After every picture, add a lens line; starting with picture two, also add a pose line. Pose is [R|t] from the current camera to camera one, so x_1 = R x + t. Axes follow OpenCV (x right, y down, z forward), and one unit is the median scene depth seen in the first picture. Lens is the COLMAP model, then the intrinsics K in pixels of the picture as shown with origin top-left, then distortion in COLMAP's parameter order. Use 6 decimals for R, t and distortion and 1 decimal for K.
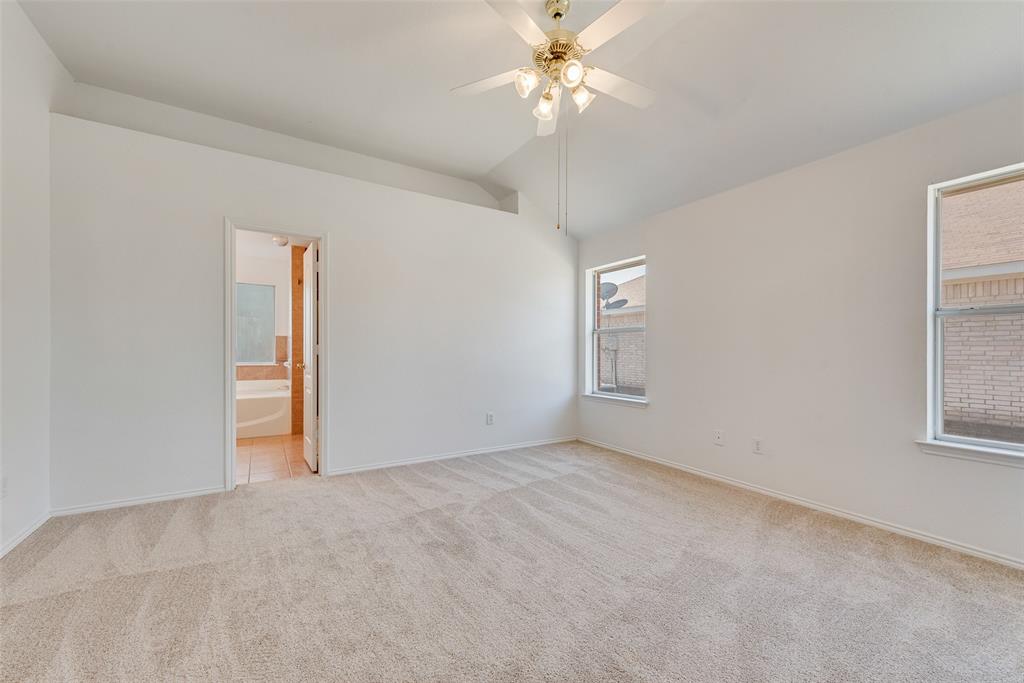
lens RADIAL K [[410.1, 0, 506.4], [0, 410.1, 345.1], [0, 0, 1]] dist [0.009962, -0.001288]
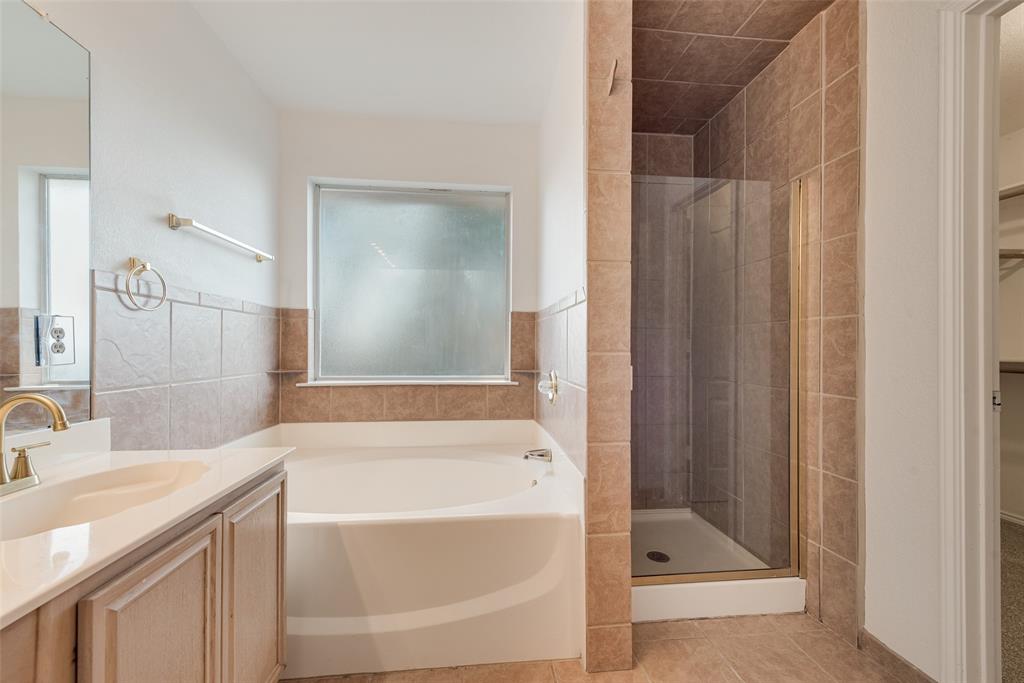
lens RADIAL K [[410.1, 0, 518.5], [0, 410.1, 348.5], [0, 0, 1]] dist [0.009962, -0.001288]
pose [[0.905445, -0.001334, -0.424462, -0.390743], [0.003451, 0.999985, 0.004219, 0.012079], [0.424451, -0.005285, 0.905436, 0.649251]]
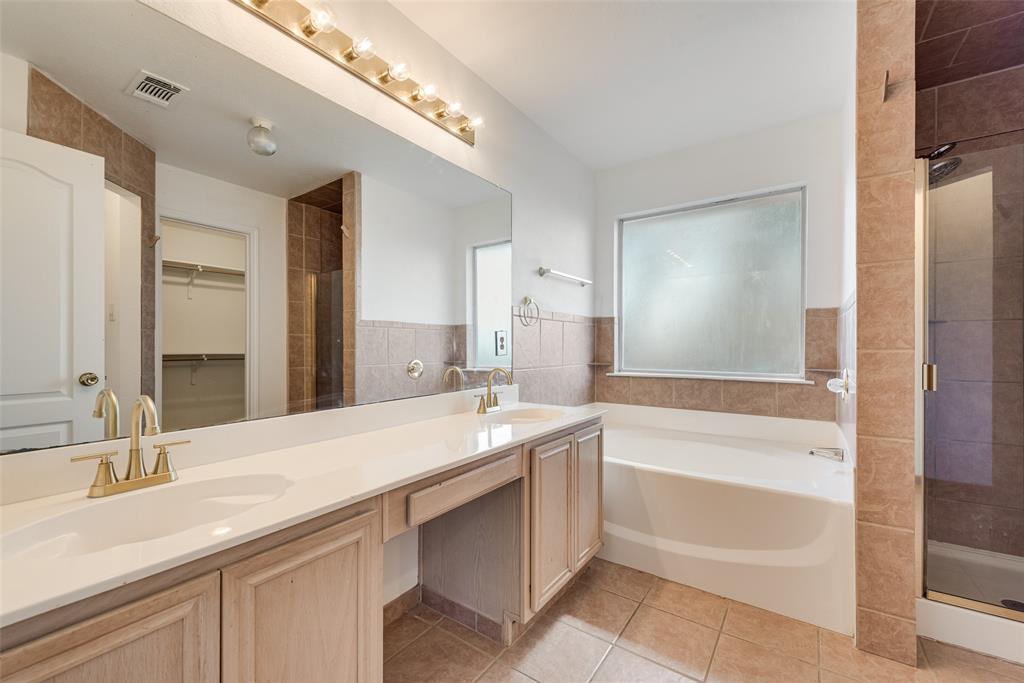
lens RADIAL K [[410.1, 0, 506.4], [0, 410.1, 347.9], [0, 0, 1]] dist [0.009962, -0.001288]
pose [[0.393355, -0.000959, -0.919386, -0.315273], [0.006397, 0.999978, 0.001694, 0.012329], [0.919364, -0.006547, 0.393352, 0.589221]]
